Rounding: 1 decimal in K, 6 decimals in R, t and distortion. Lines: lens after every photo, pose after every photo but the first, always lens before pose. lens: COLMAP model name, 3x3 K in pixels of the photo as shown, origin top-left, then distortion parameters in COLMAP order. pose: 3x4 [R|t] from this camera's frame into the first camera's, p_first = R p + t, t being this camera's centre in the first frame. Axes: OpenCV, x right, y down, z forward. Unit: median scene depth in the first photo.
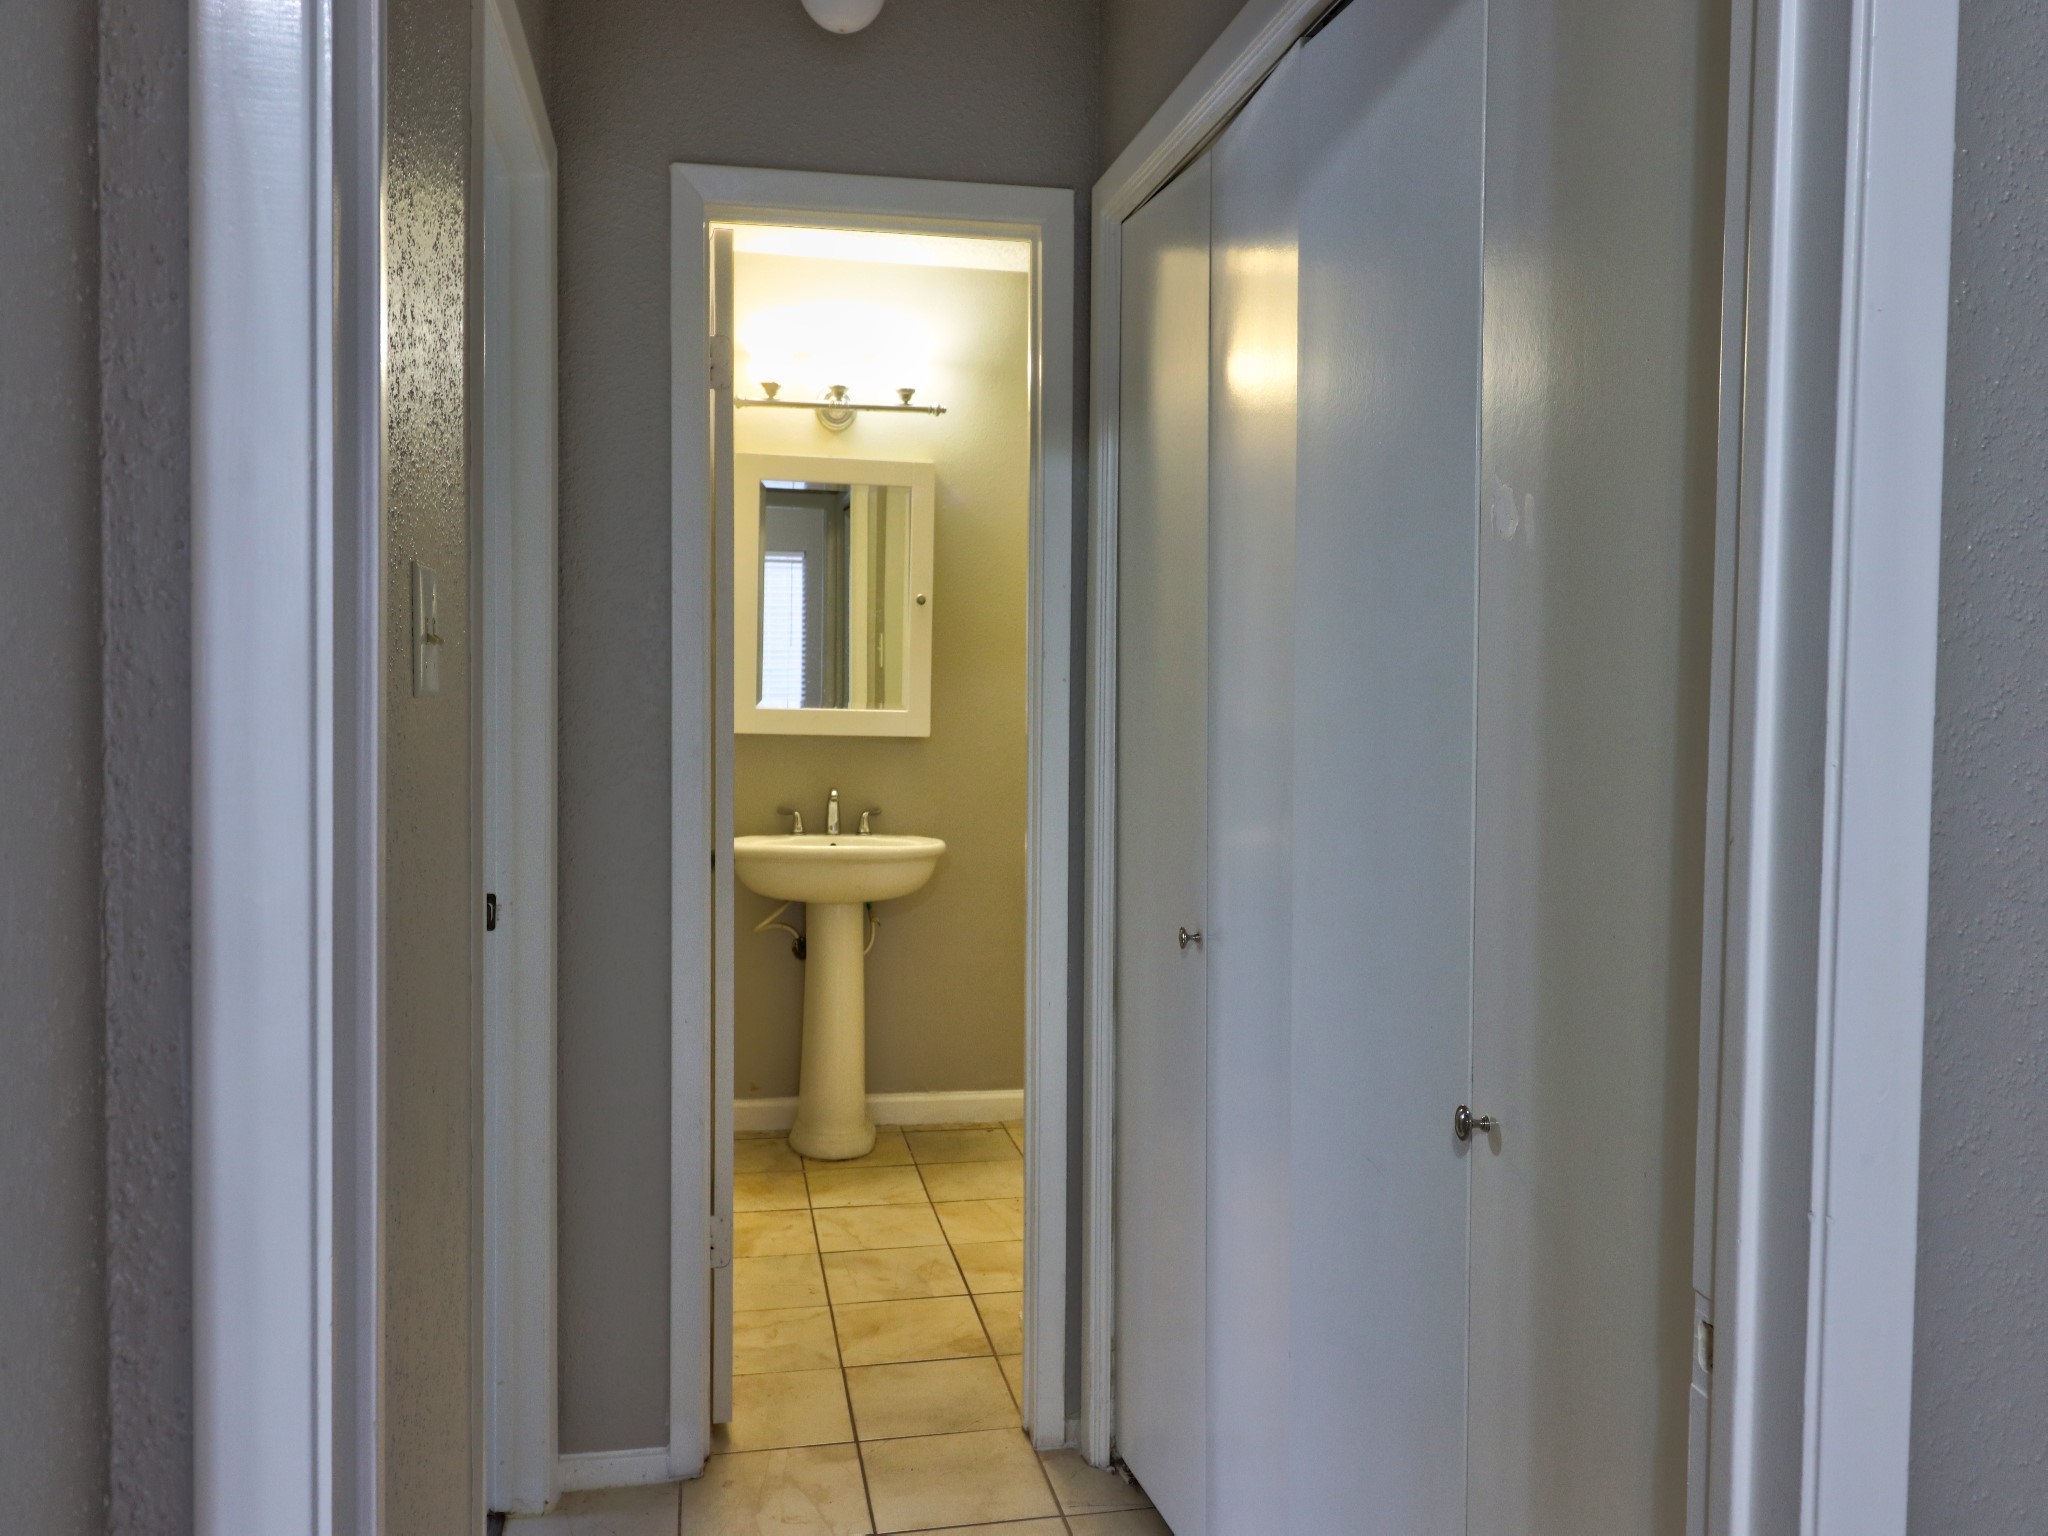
lens RADIAL K [[1608.7, 0, 1042.0], [0, 1608.7, 759.1], [0, 0, 1]] dist [0.007671, 0.001415]
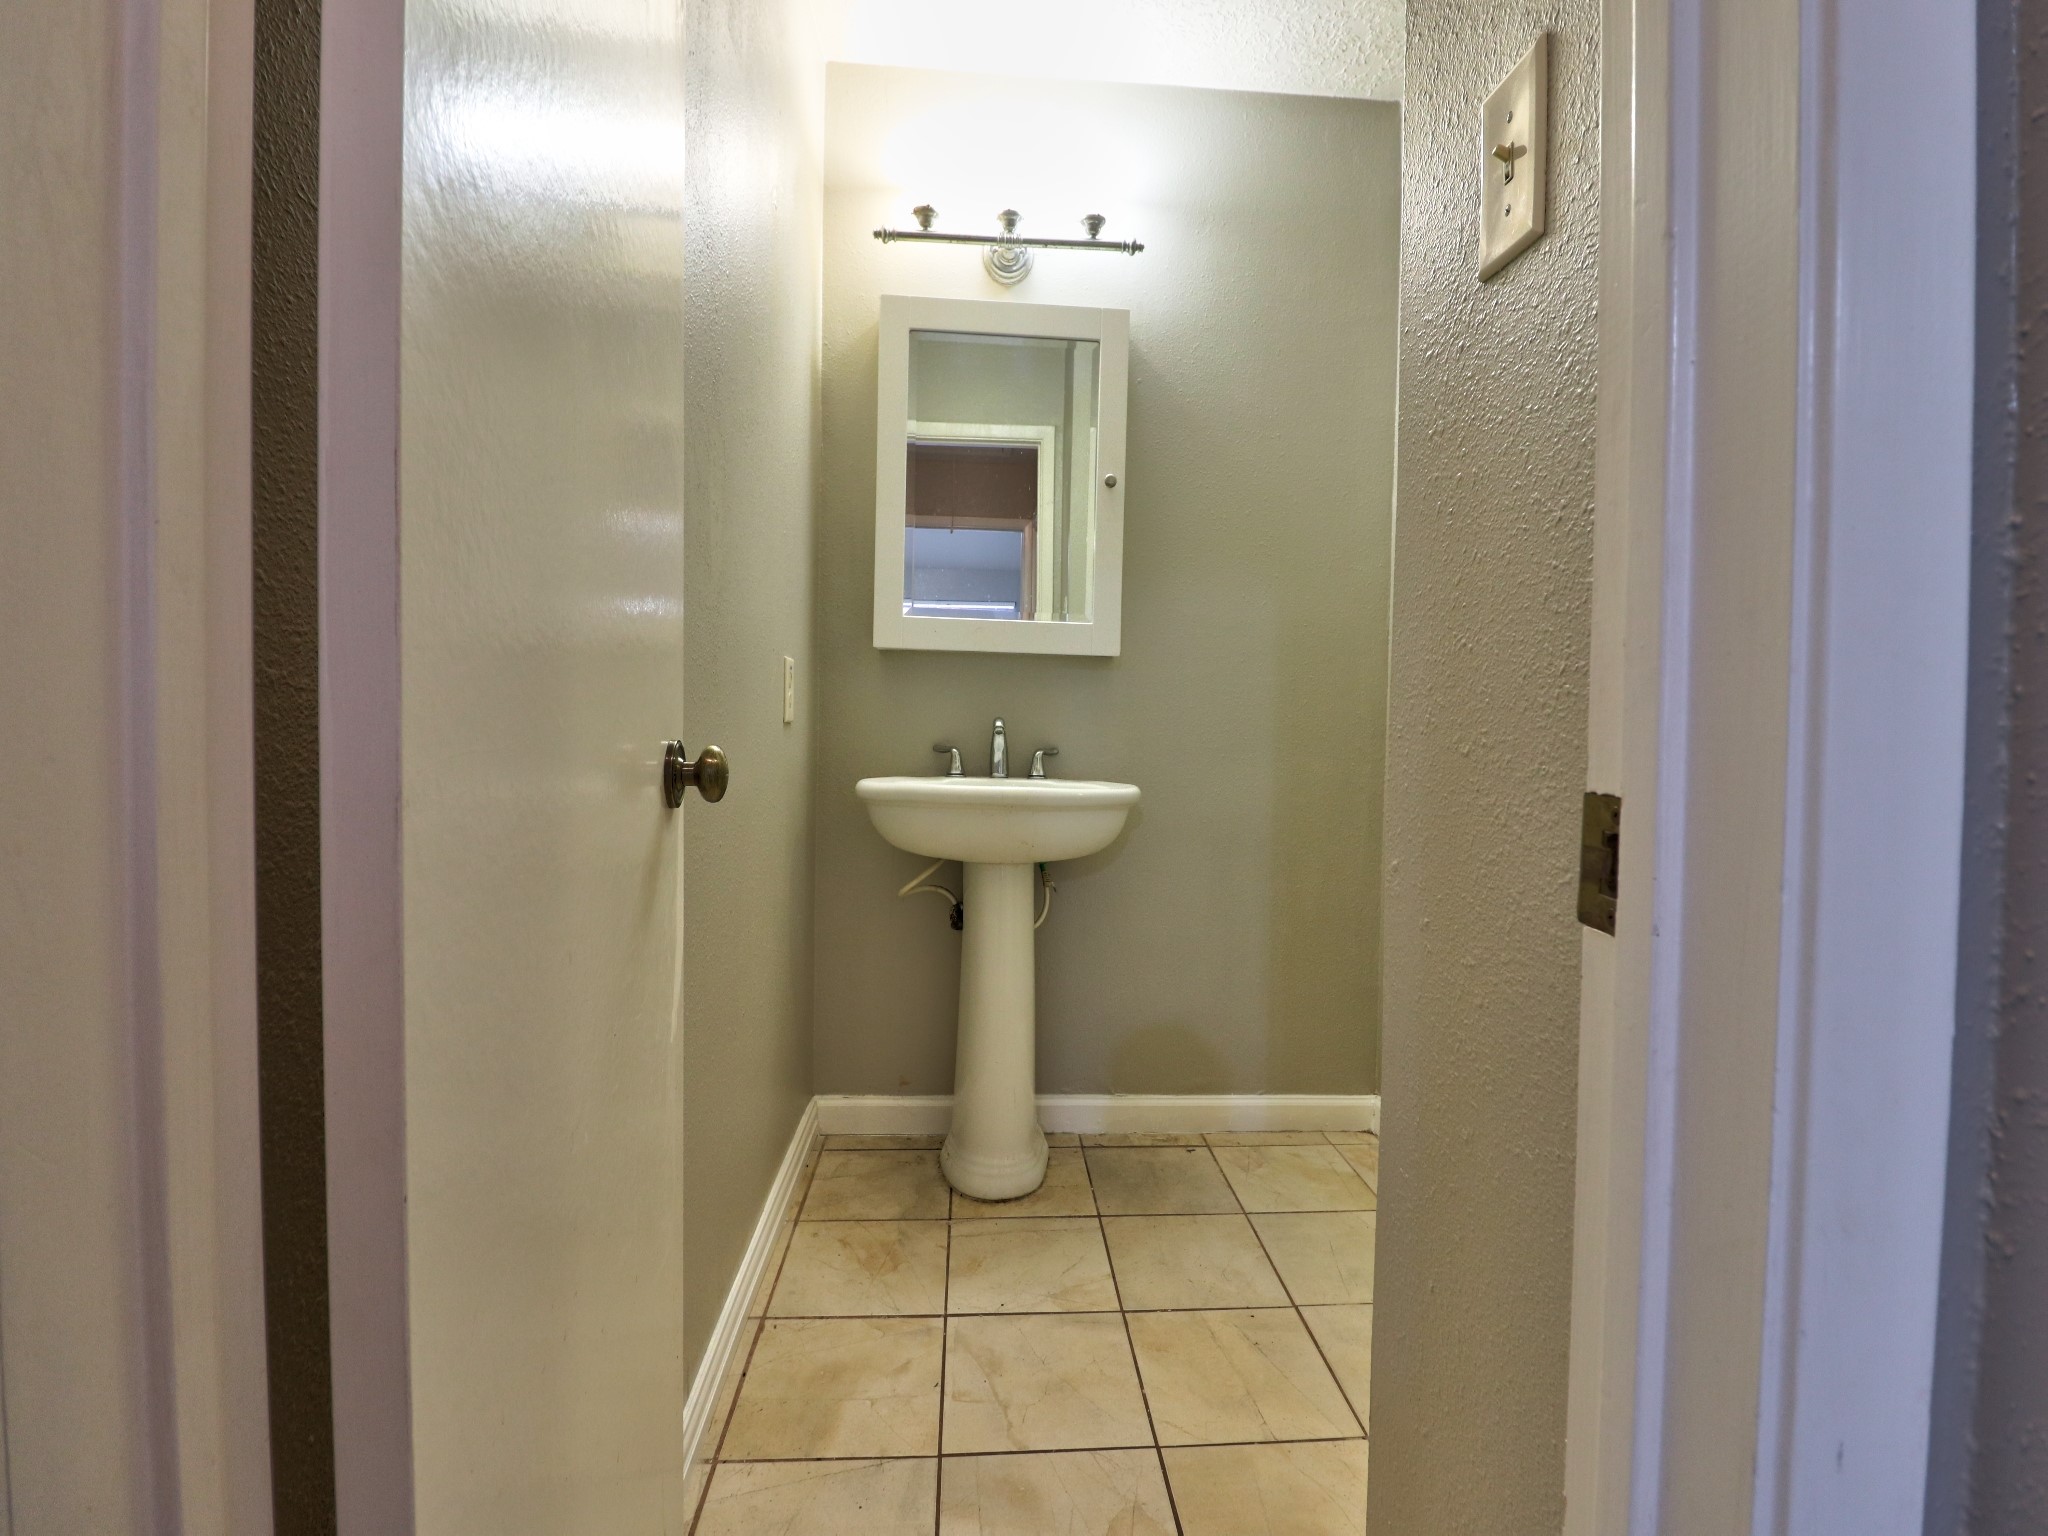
lens RADIAL K [[953.4, 0, 1044.9], [0, 953.4, 757.9], [0, 0, 1]] dist [0.000621, -0.008033]
pose [[0.991991, 0.008124, -0.126043, -0.047113], [-0.009468, 0.999904, -0.010073, 0.042362], [0.125949, 0.011185, 0.991974, 0.534702]]
